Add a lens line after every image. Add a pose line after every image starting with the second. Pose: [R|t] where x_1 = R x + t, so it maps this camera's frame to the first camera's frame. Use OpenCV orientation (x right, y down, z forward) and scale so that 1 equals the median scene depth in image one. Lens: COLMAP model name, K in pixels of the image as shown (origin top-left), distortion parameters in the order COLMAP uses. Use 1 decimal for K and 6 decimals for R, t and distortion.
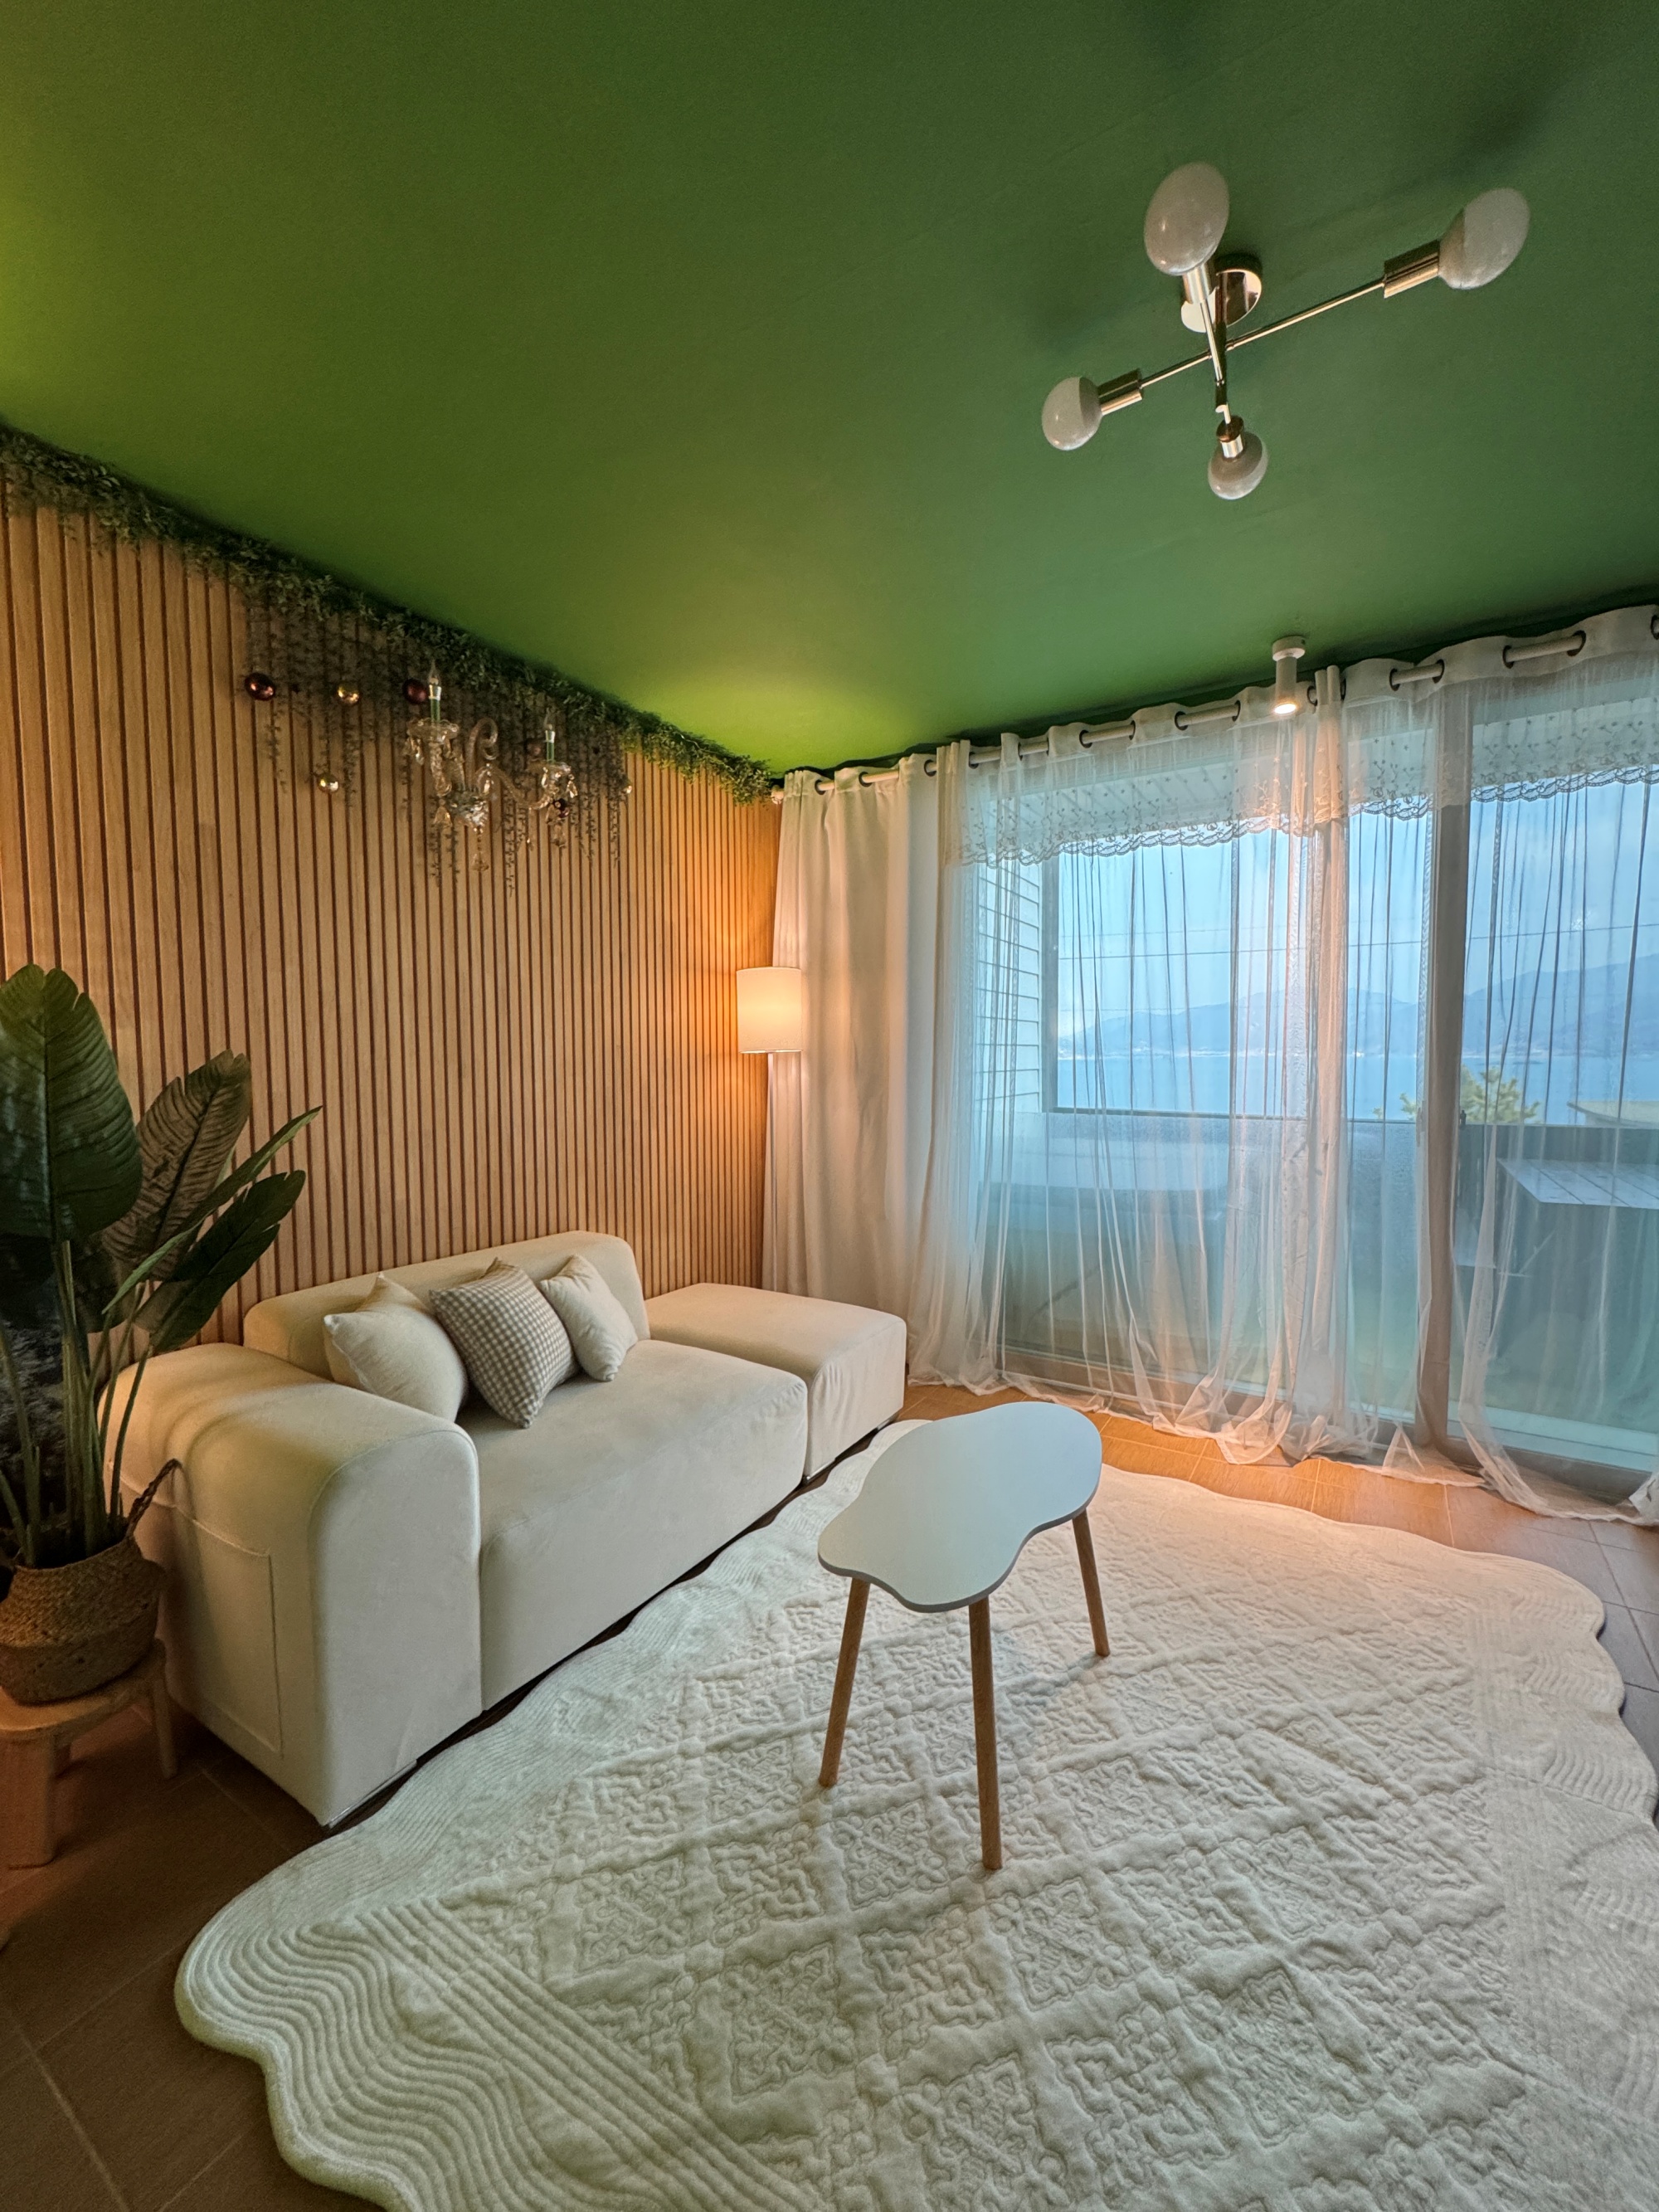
lens RADIAL K [[877.1, 0, 829.5], [0, 877.1, 1106.0], [0, 0, 1]] dist [-0.002889, -0.000021]
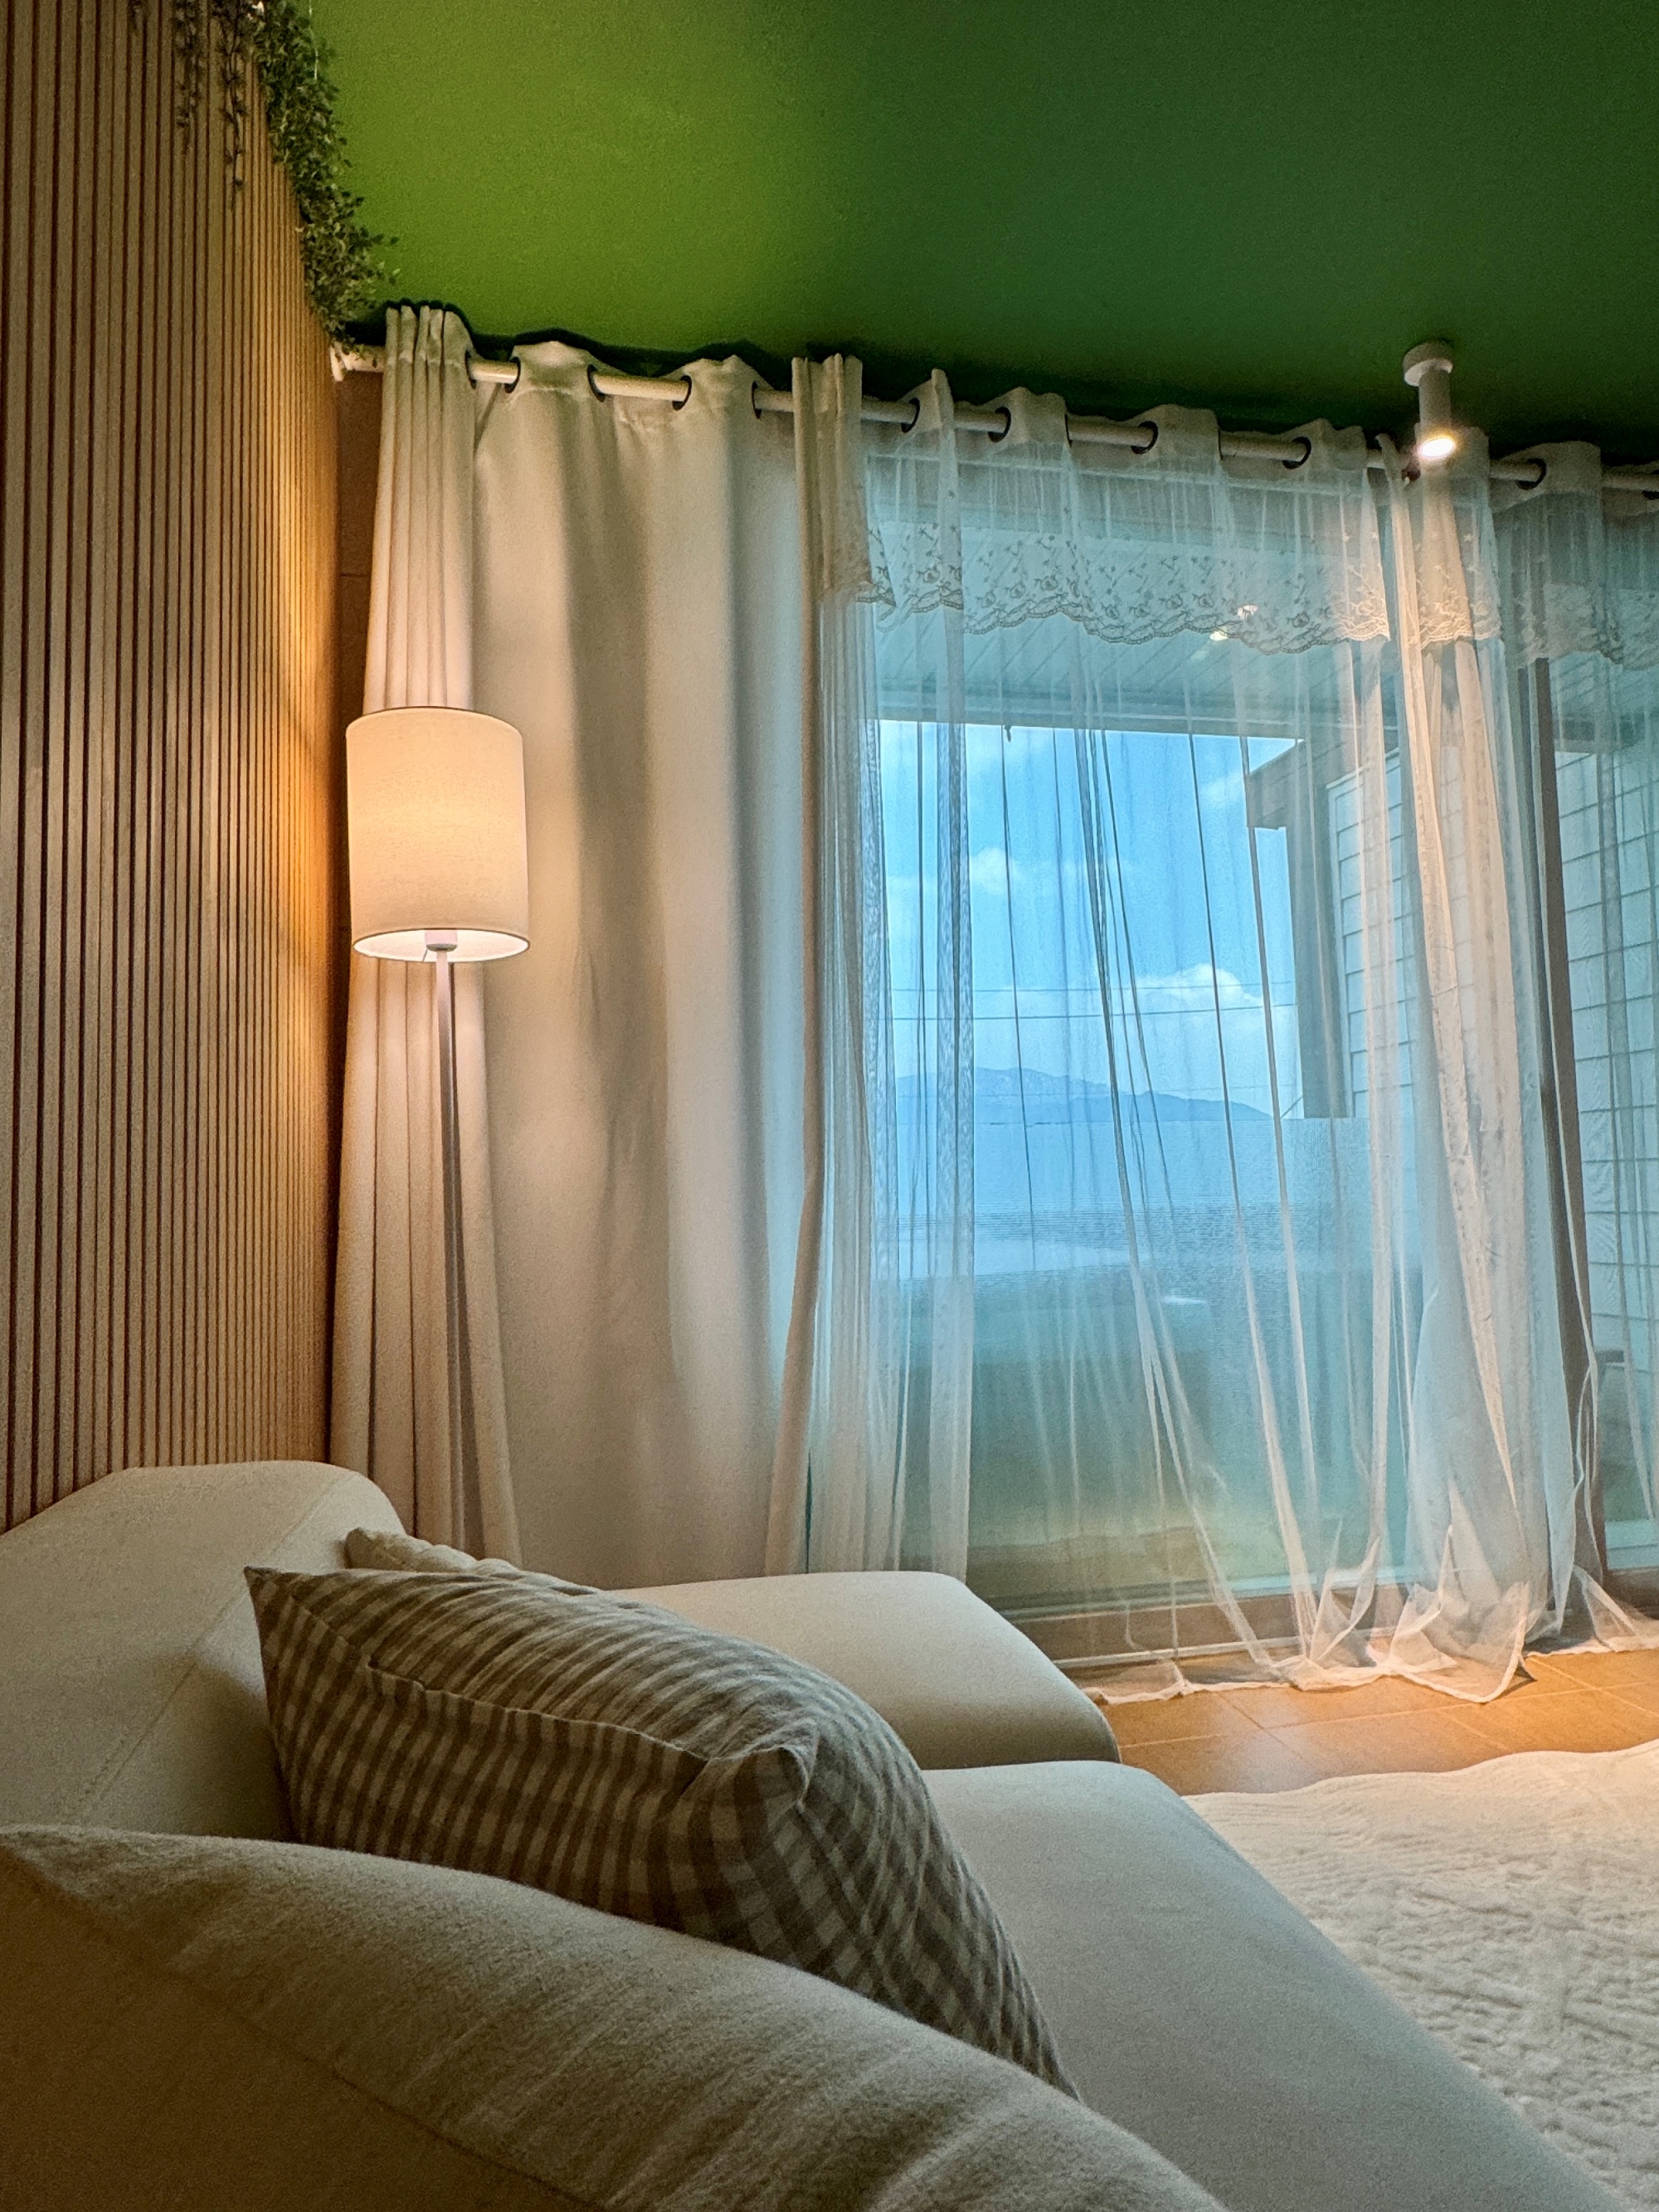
lens RADIAL K [[1320.5, 0, 829.5], [0, 1320.5, 1106.0], [0, 0, 1]] dist [0.002257, -0.000760]
pose [[0.725429, 0.034529, 0.687430, -0.566167], [0.062148, 0.991375, -0.115379, 0.137730], [-0.685485, 0.126422, 0.717027, 0.840032]]
